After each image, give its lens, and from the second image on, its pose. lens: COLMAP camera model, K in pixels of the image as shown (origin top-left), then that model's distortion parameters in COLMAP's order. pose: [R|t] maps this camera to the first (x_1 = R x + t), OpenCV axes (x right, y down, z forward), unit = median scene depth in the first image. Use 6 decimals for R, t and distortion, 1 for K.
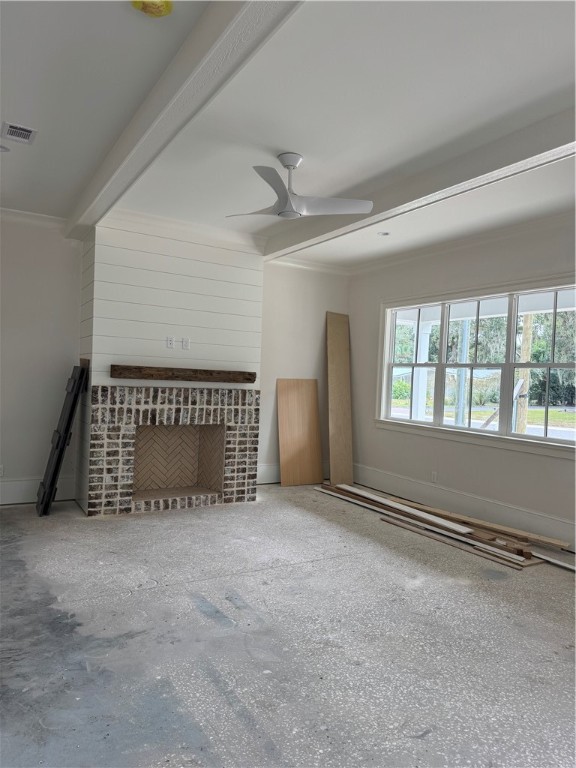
lens RADIAL K [[548.5, 0, 288.0], [0, 548.5, 385.5], [0, 0, 1]] dist [0.039371, -0.048176]
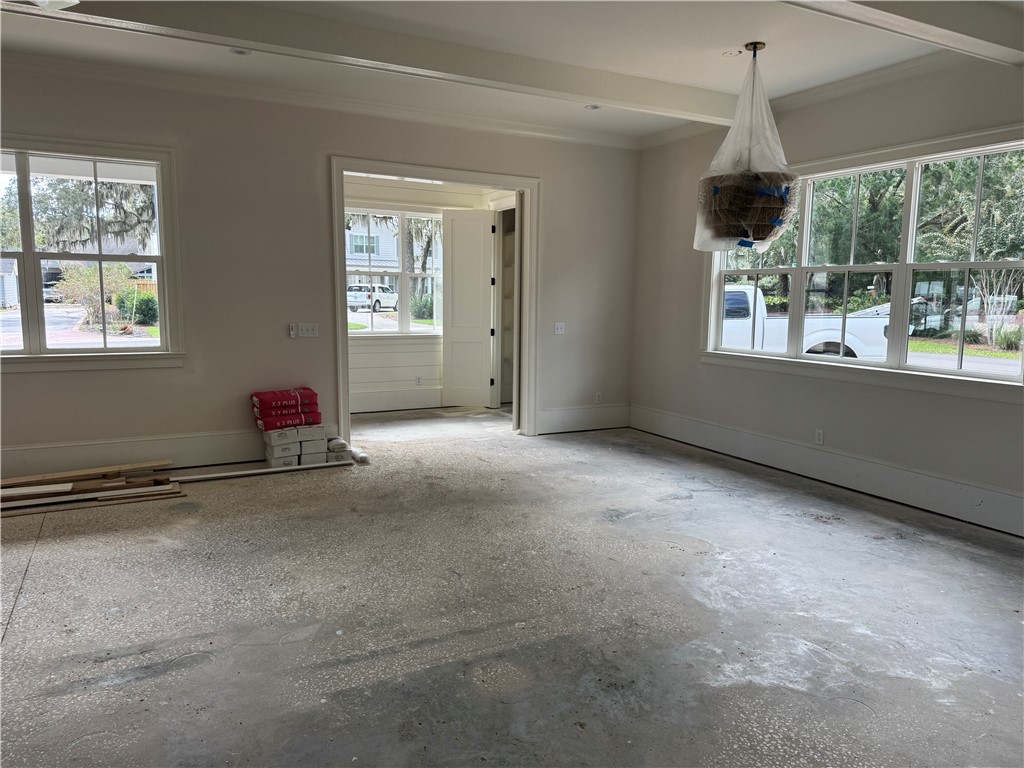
lens RADIAL K [[731.4, 0, 513.4], [0, 731.4, 387.2], [0, 0, 1]] dist [0.039371, -0.048176]
pose [[0.025946, -0.170489, 0.985018, -0.874129], [0.005974, 0.985358, 0.170391, -0.044153], [-0.999645, 0.001464, 0.026585, 0.552148]]
